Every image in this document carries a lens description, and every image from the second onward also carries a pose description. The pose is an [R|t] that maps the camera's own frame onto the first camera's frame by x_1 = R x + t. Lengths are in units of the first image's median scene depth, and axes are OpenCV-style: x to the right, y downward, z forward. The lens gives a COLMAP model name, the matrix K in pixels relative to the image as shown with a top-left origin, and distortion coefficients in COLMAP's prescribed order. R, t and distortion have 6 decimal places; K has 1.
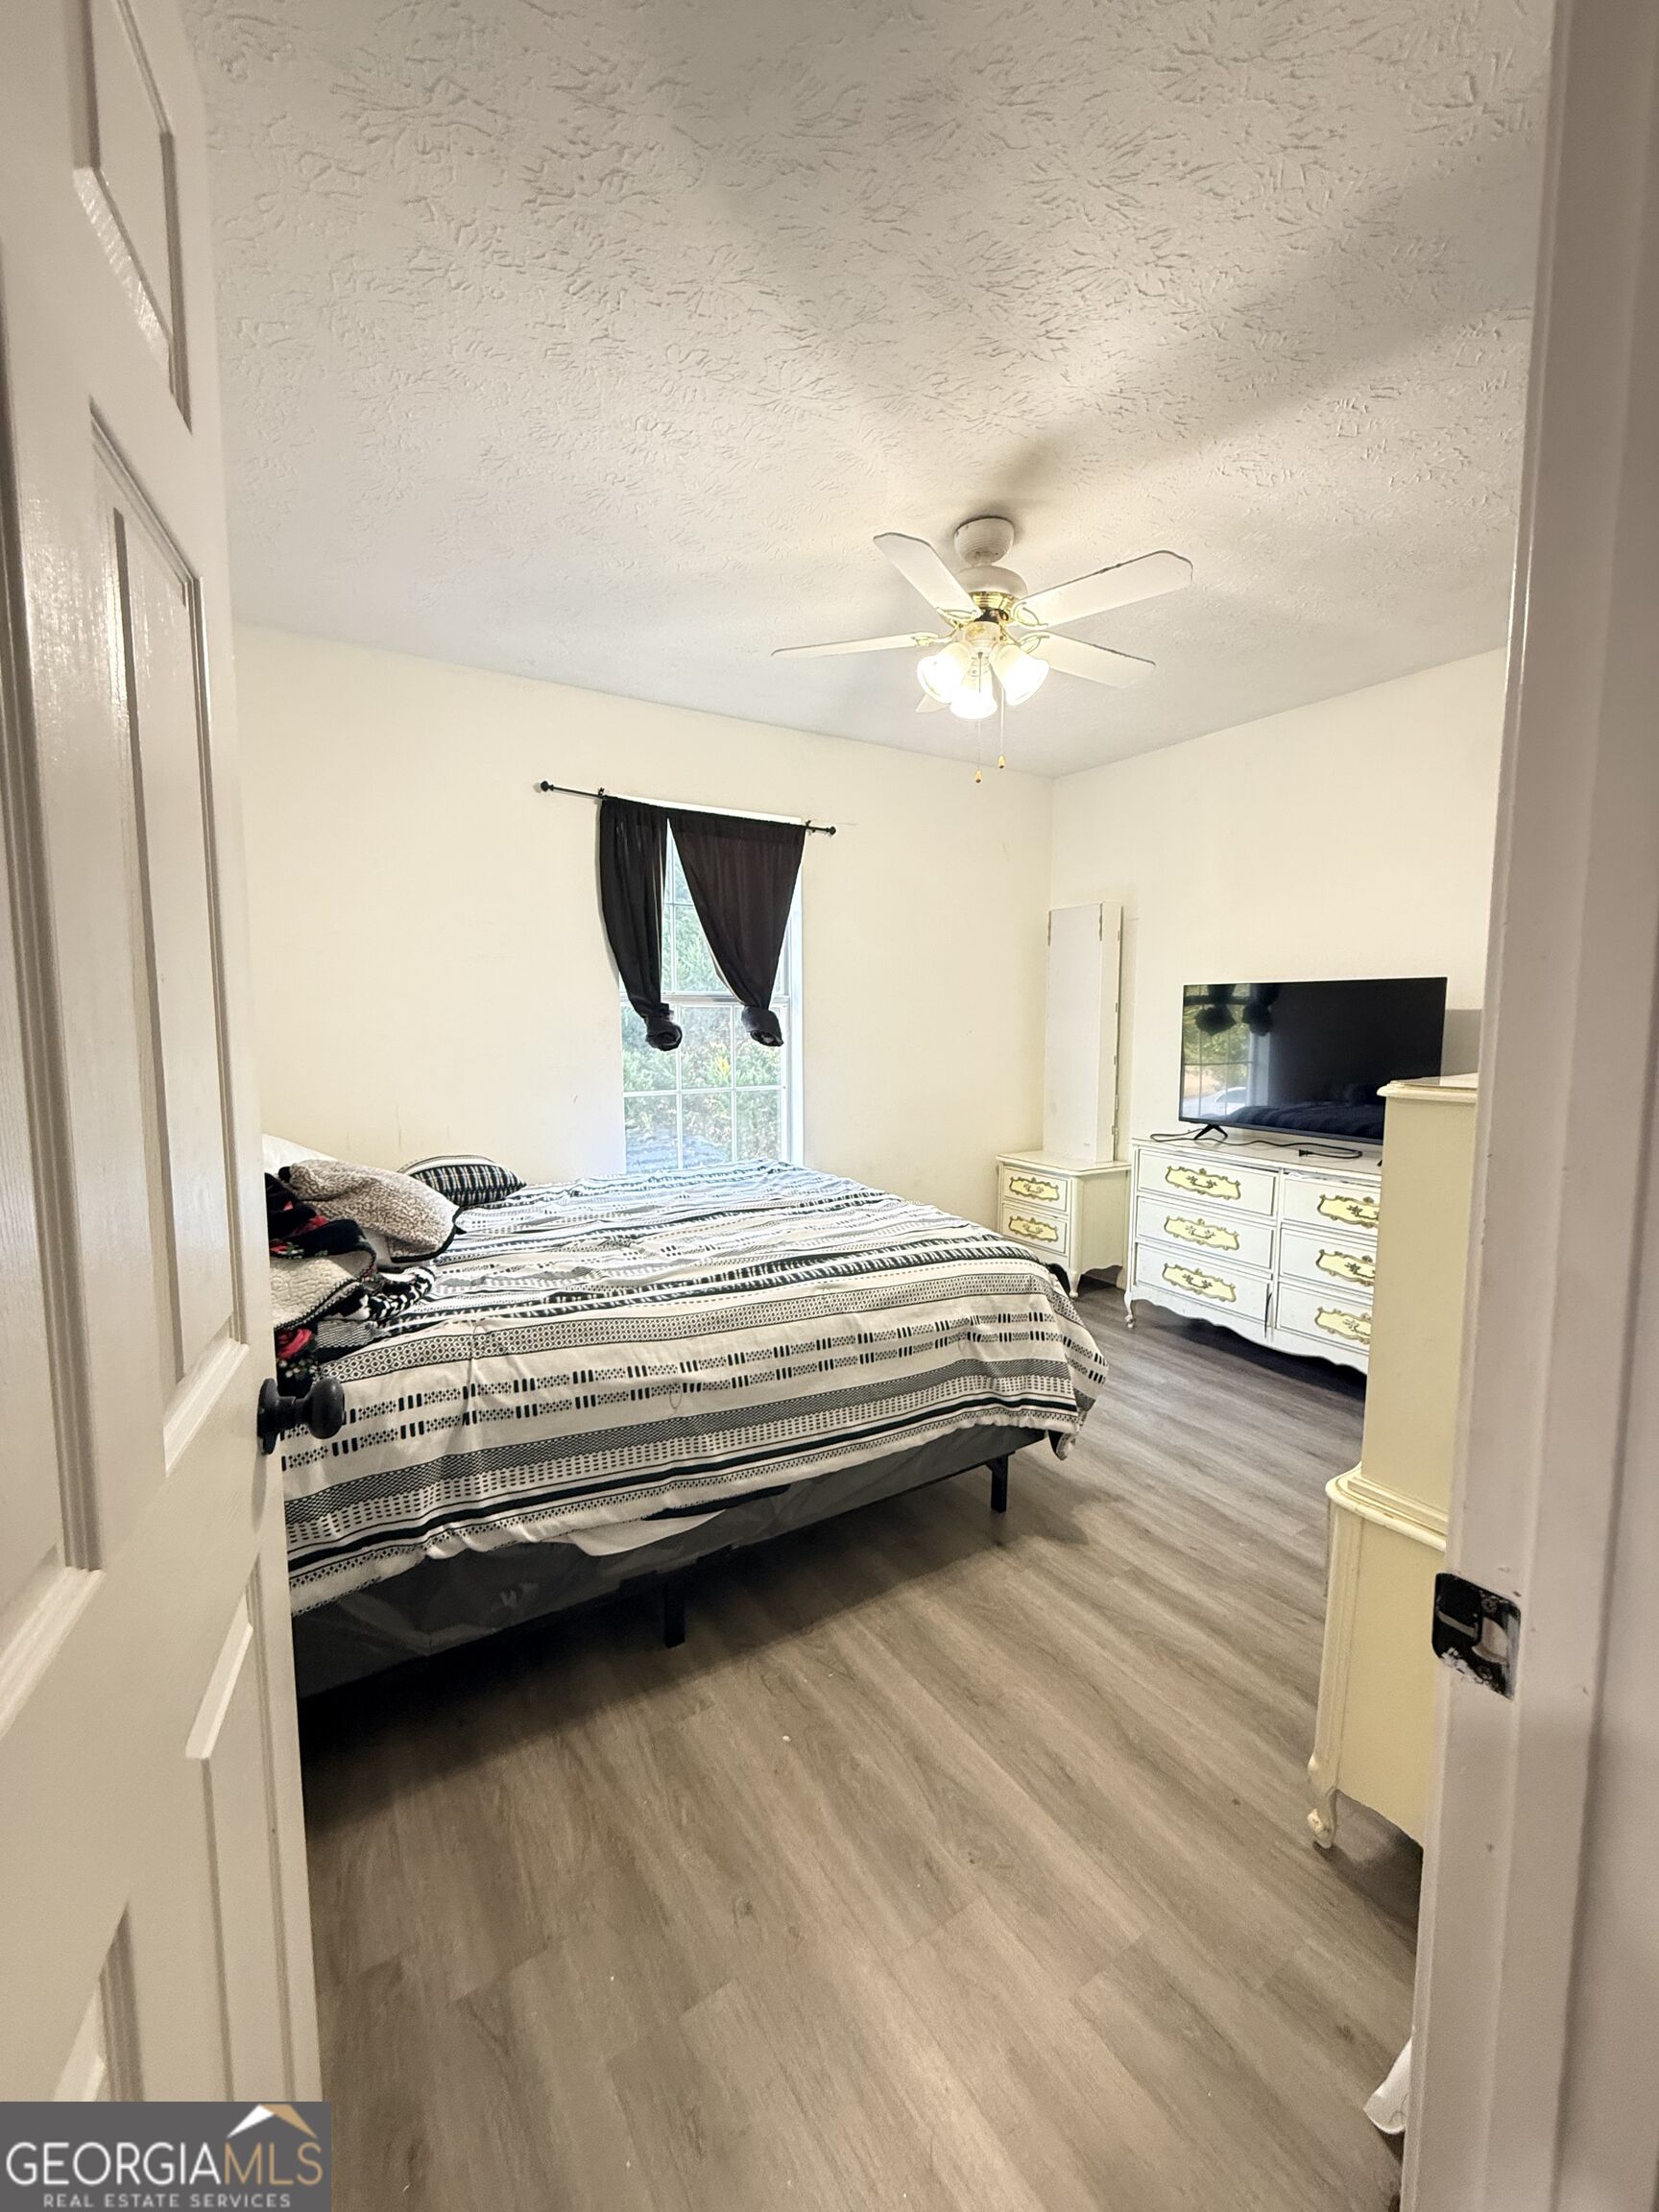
lens RADIAL K [[871.4, 0, 829.6], [0, 871.4, 1105.4], [0, 0, 1]] dist [0.000294, -0.000633]
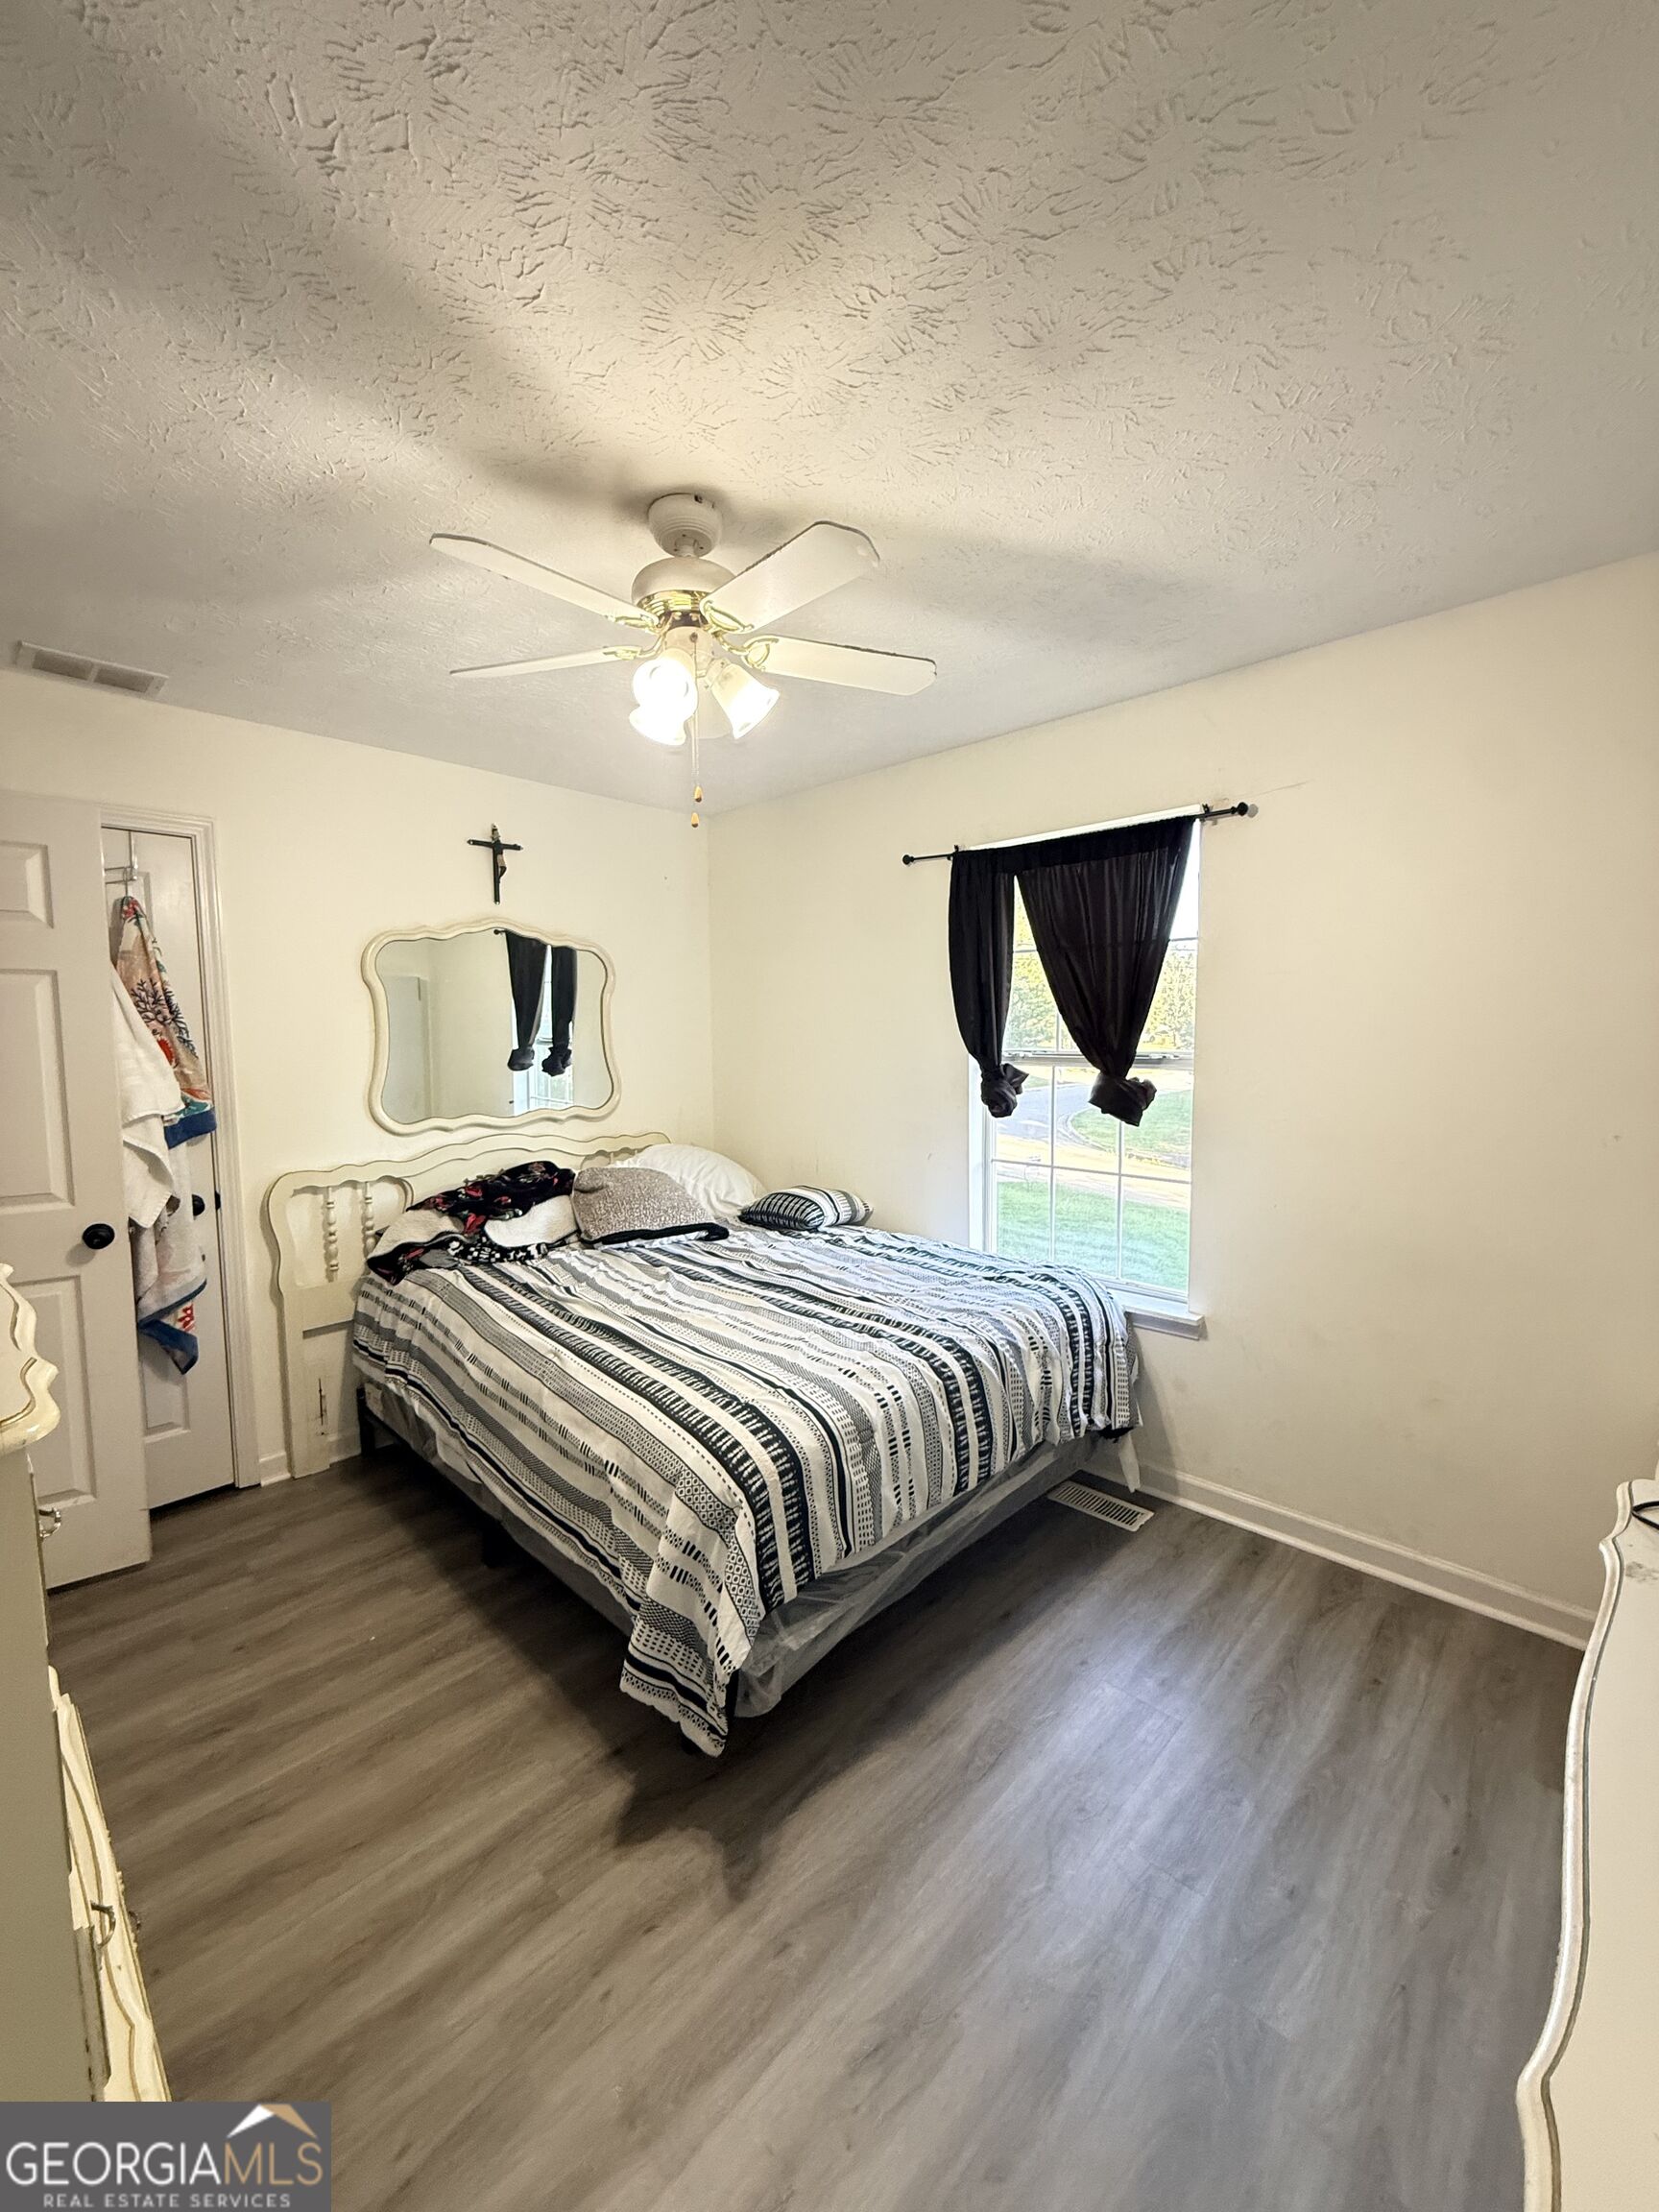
lens RADIAL K [[871.4, 0, 830.4], [0, 871.4, 1101.4], [0, 0, 1]] dist [0.000294, -0.000633]
pose [[0.244291, 0.080538, -0.966352, 1.031460], [-0.090646, 0.994078, 0.059934, -0.187183], [0.965456, 0.072954, 0.250145, 0.974036]]
